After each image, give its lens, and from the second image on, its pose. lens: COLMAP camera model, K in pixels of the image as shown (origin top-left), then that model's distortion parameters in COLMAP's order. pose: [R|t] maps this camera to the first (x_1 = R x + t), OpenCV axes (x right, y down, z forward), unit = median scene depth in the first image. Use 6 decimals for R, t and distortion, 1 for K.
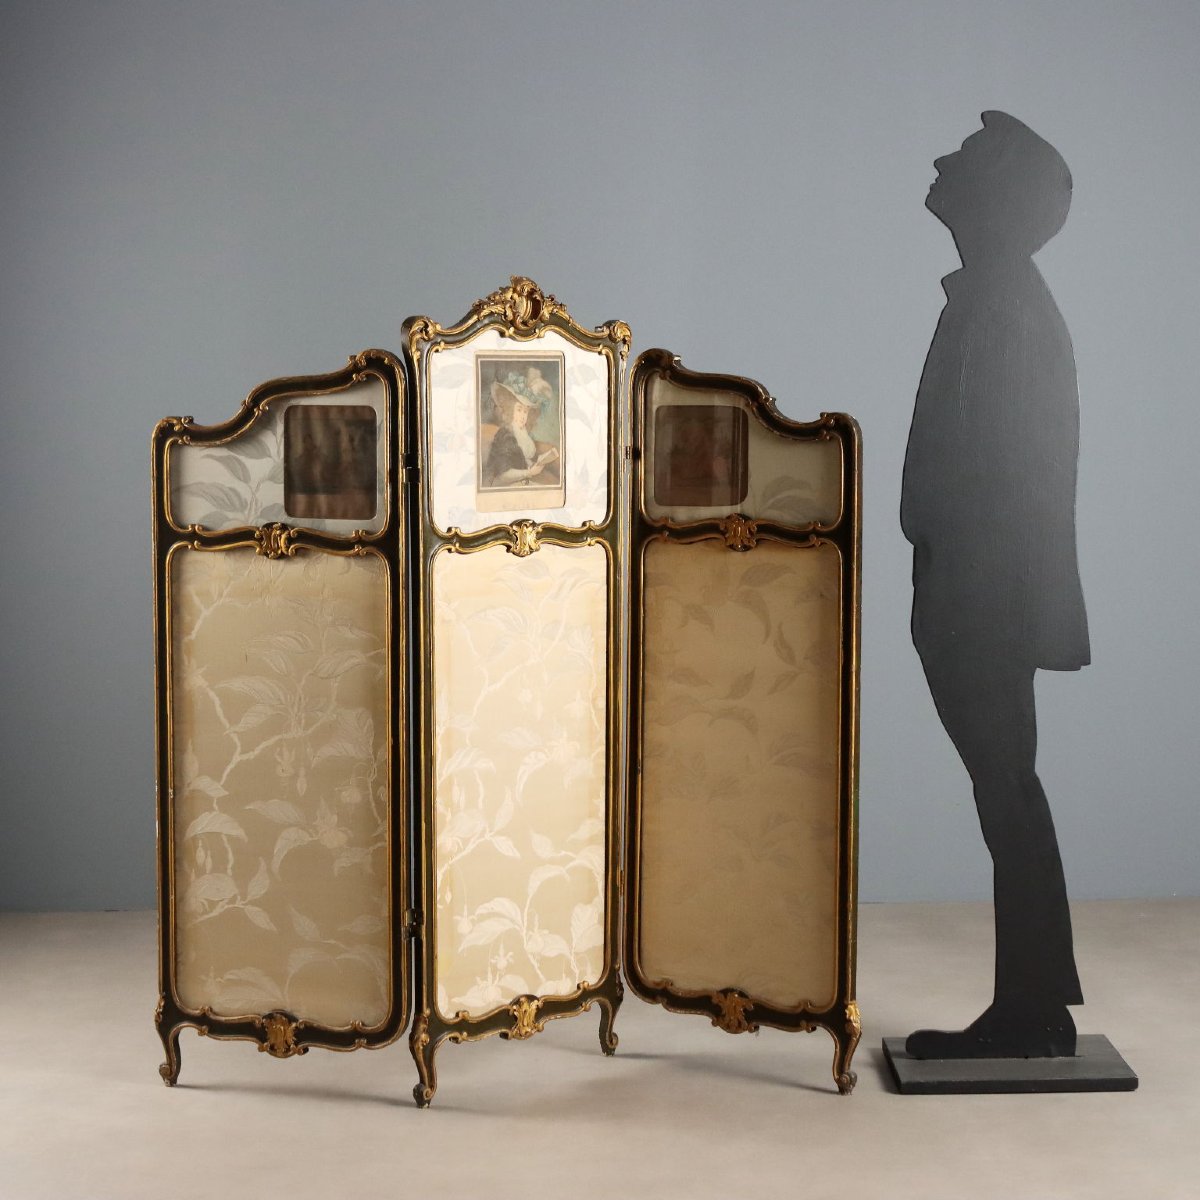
lens RADIAL K [[2226.9, 0, 603.8], [0, 2226.9, 605.3], [0, 0, 1]] dist [-0.069197, 0.000000]
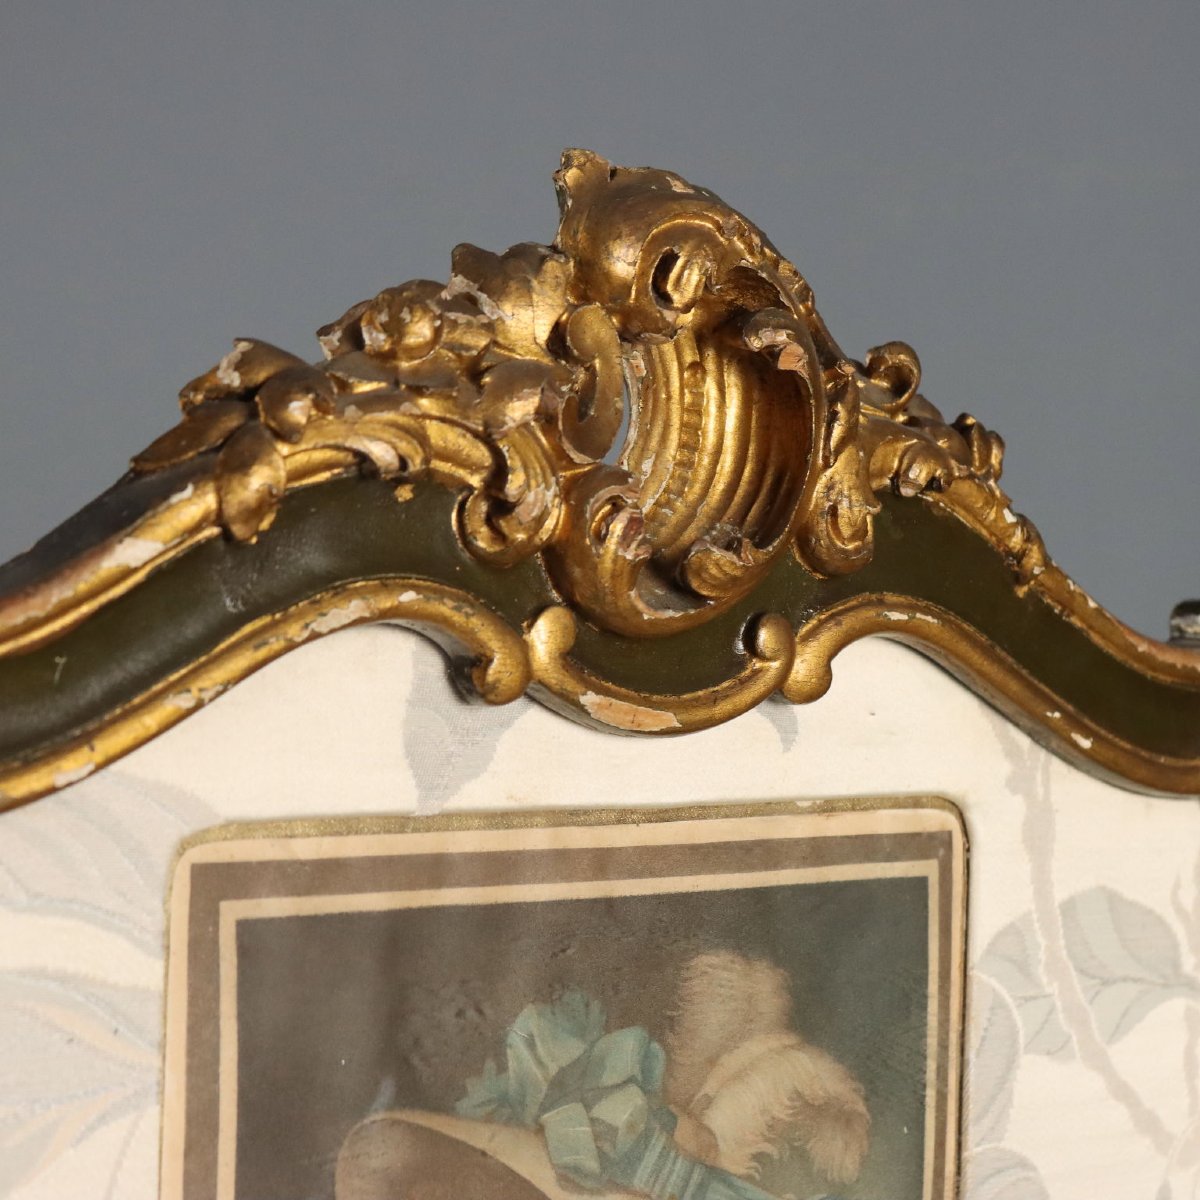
lens RADIAL K [[2827.2, 0, 600.0], [0, 2827.2, 600.3], [0, 0, 1]] dist [0.014453, 0.000000]
pose [[0.998728, 0.030716, -0.039996, -0.033055], [-0.034456, 0.994740, -0.096468, -0.110977], [0.036823, 0.097723, 0.994532, 0.852592]]
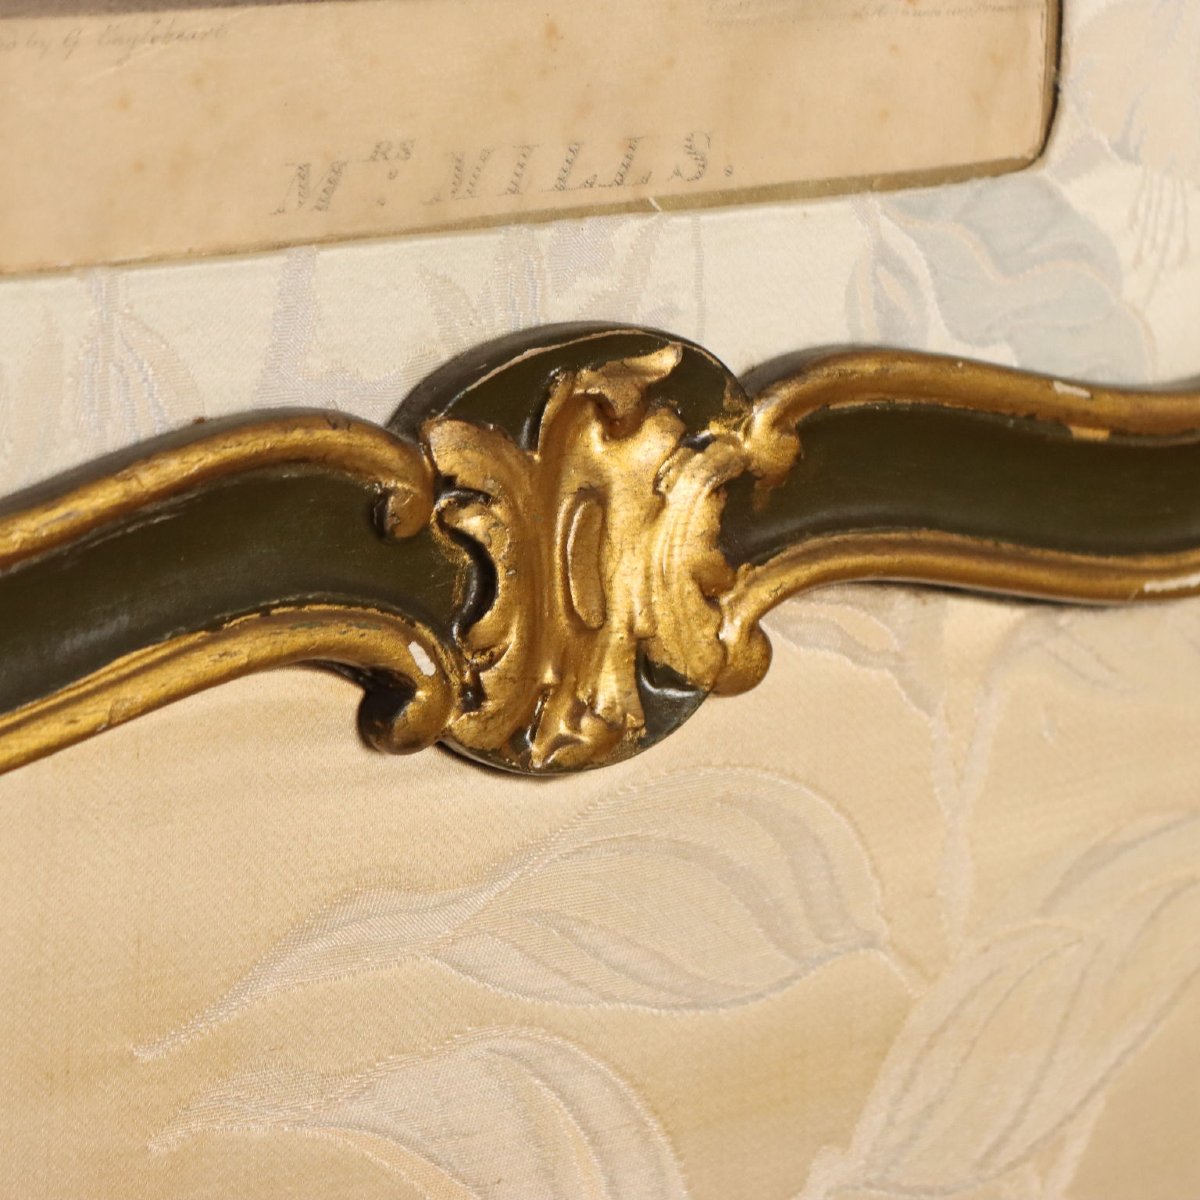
lens RADIAL K [[4015.9, 0, 600.1], [0, 4015.9, 600.1], [0, 0, 1]] dist [0.058020, 0.000000]
pose [[0.996393, 0.013356, -0.083797, -0.022398], [-0.004040, 0.993881, 0.110380, -0.045472], [0.084759, -0.109643, 0.990351, 0.855678]]
